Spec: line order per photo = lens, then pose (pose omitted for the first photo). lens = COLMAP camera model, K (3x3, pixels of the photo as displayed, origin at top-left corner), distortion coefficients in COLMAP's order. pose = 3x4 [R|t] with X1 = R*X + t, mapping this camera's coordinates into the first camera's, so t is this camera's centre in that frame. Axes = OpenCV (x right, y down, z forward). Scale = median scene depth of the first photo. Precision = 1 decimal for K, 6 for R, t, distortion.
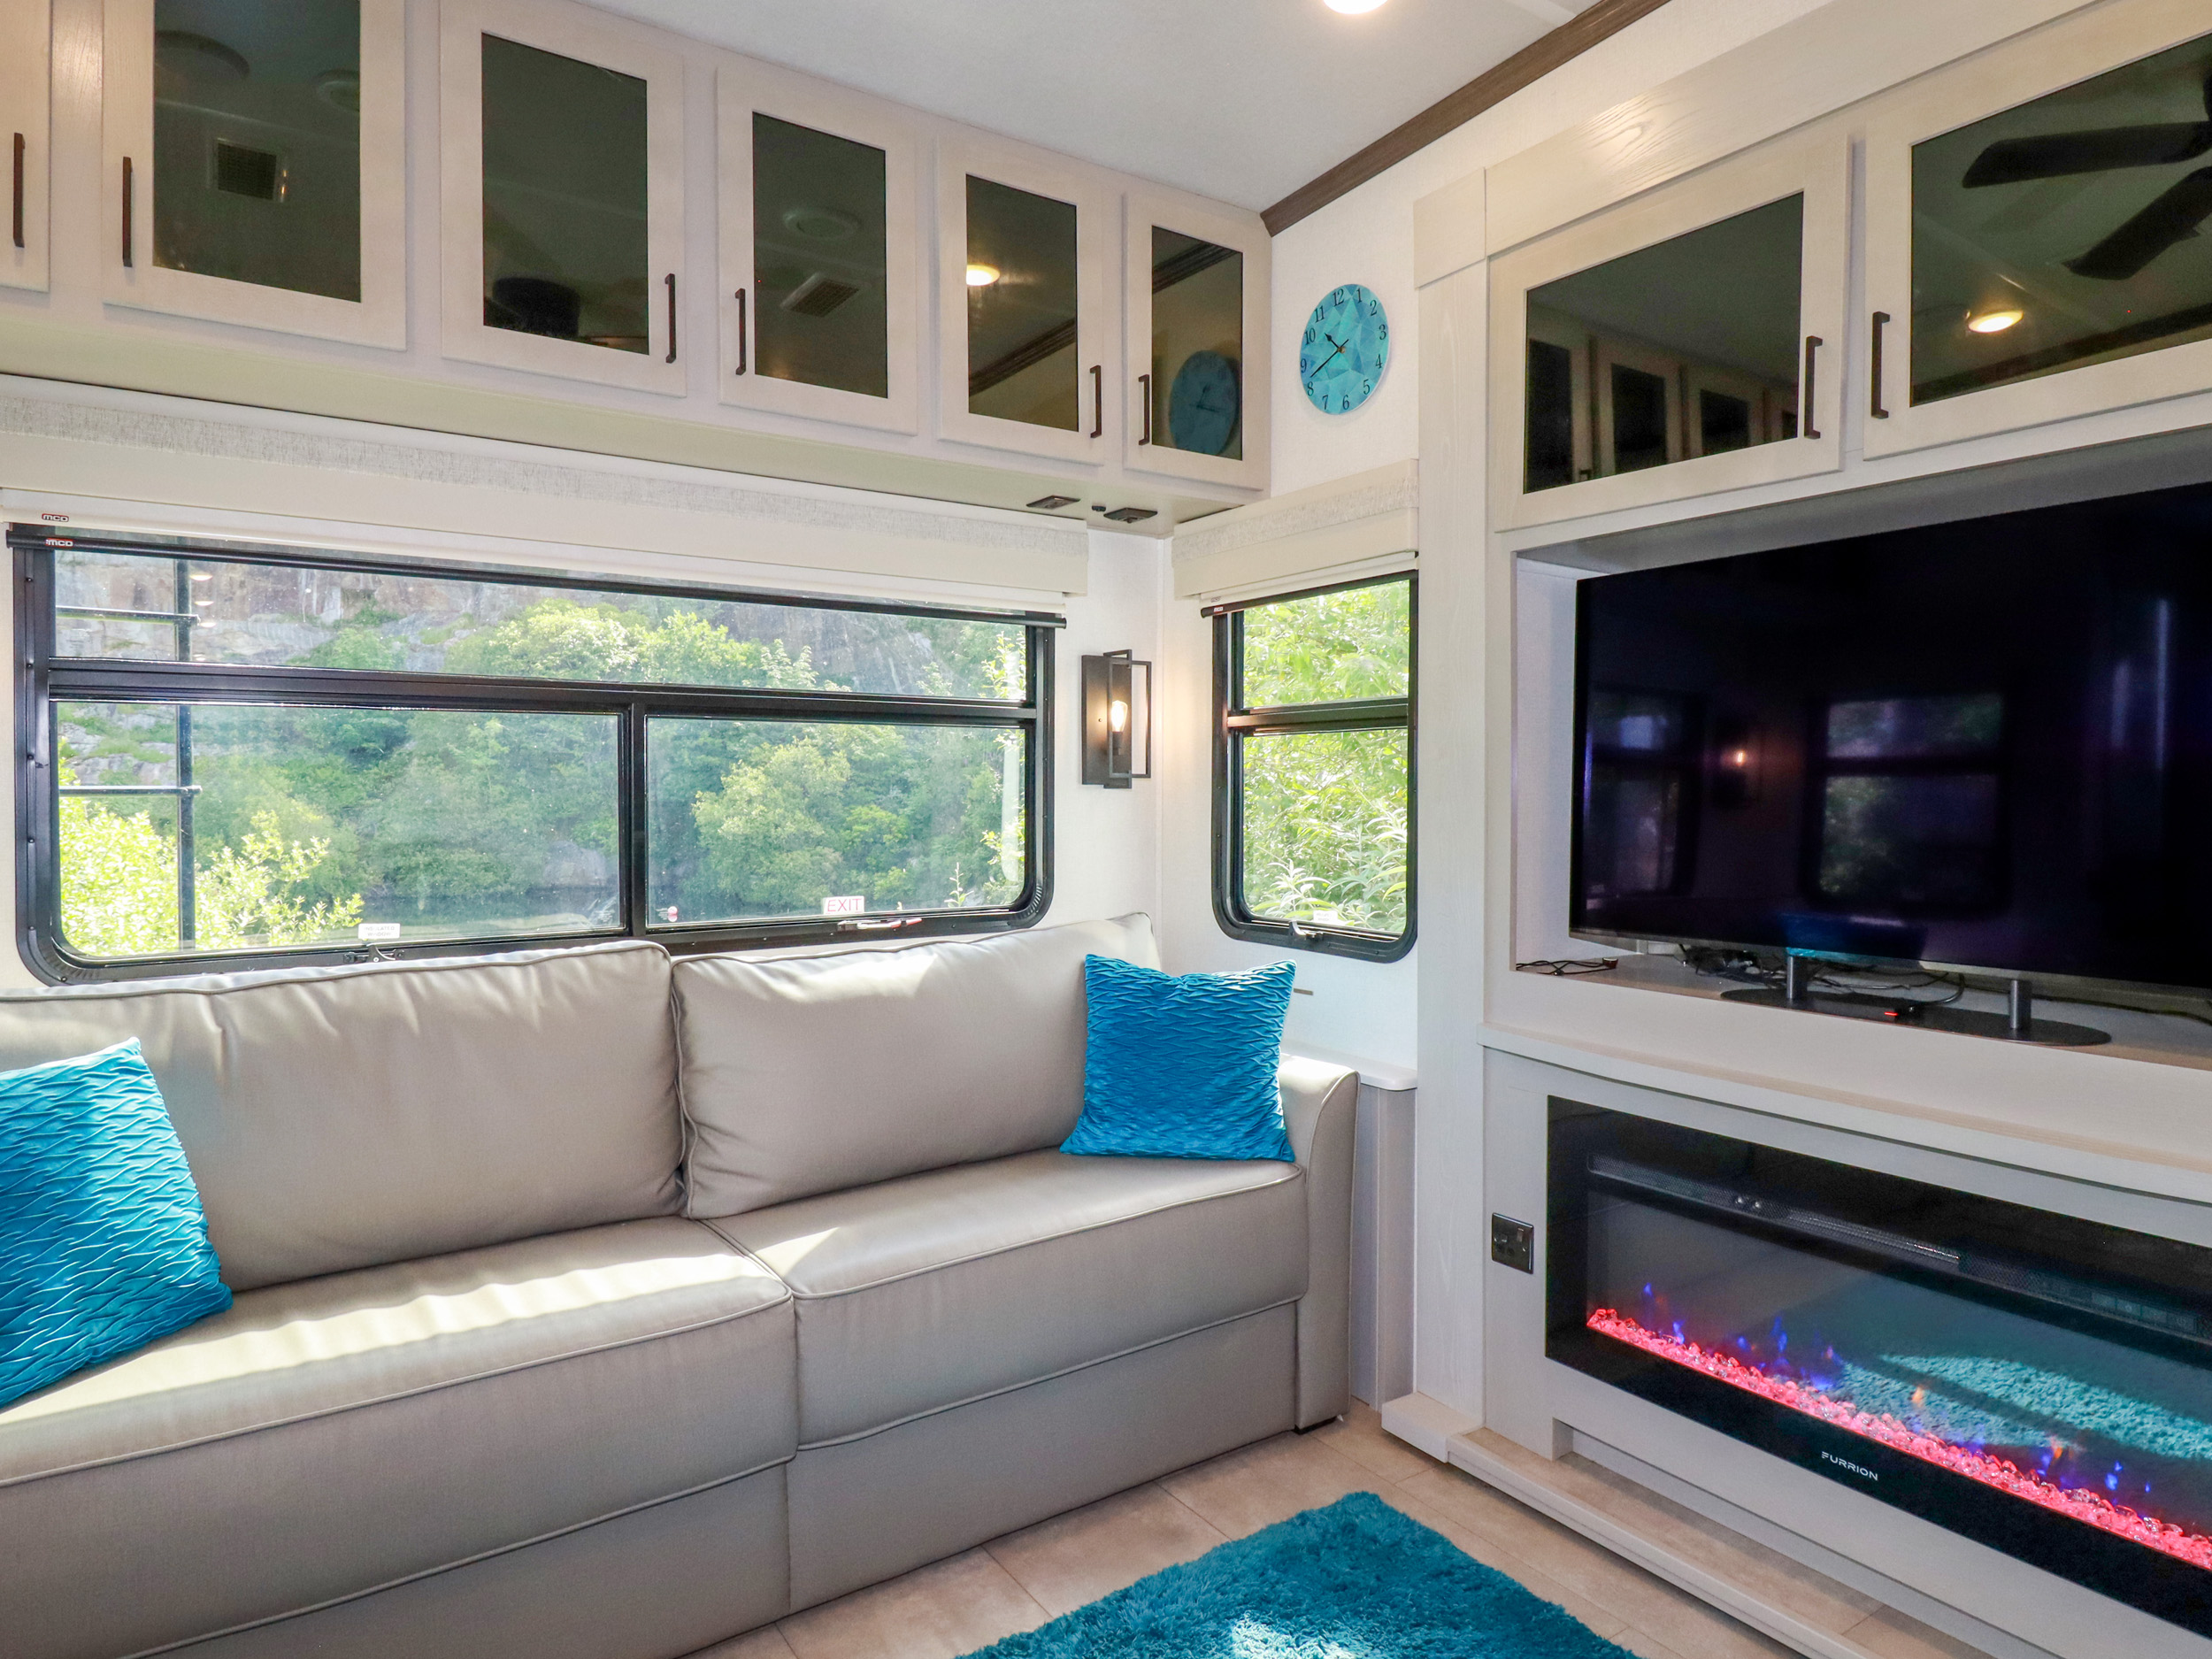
lens RADIAL K [[1289.5, 0, 1102.0], [0, 1289.5, 788.4], [0, 0, 1]] dist [0.001954, 0.001505]
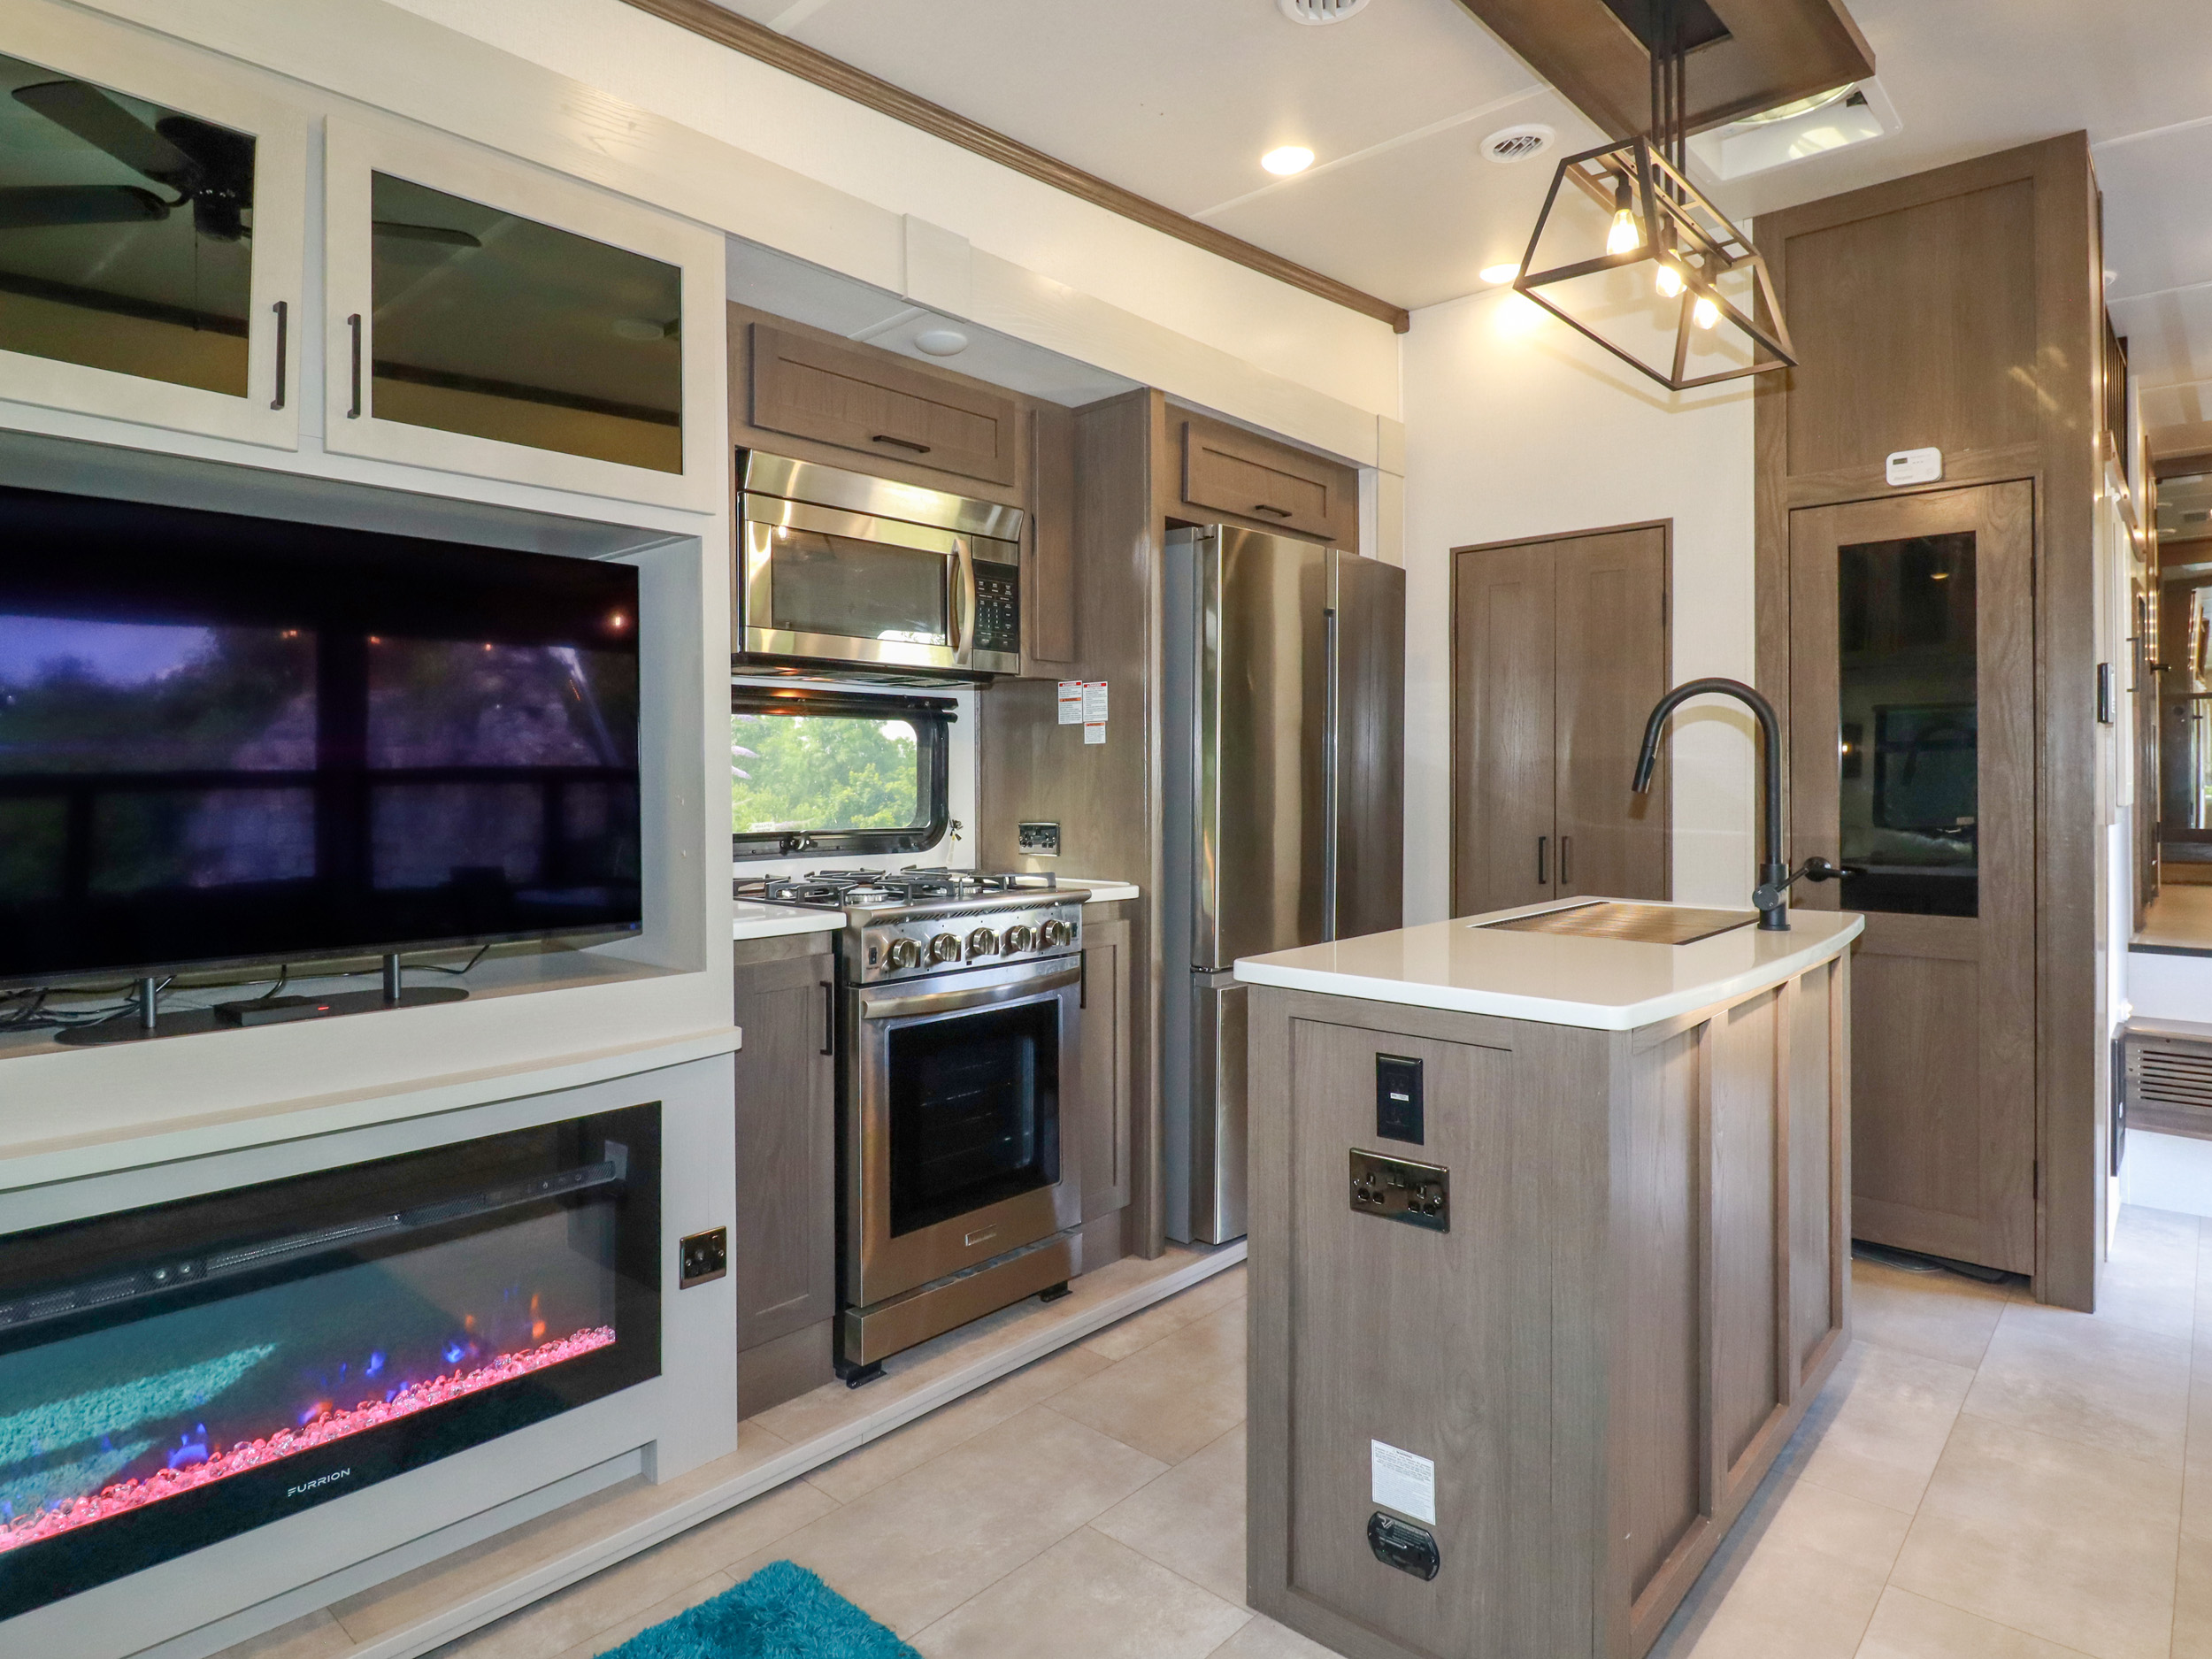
lens RADIAL K [[1289.5, 0, 1102.0], [0, 1289.5, 788.4], [0, 0, 1]] dist [0.001954, 0.001505]
pose [[-0.246002, 0.000489, 0.969269, -0.475702], [0.002805, 0.999996, 0.000208, 0.007547], [-0.969265, 0.002770, -0.246003, 0.637044]]
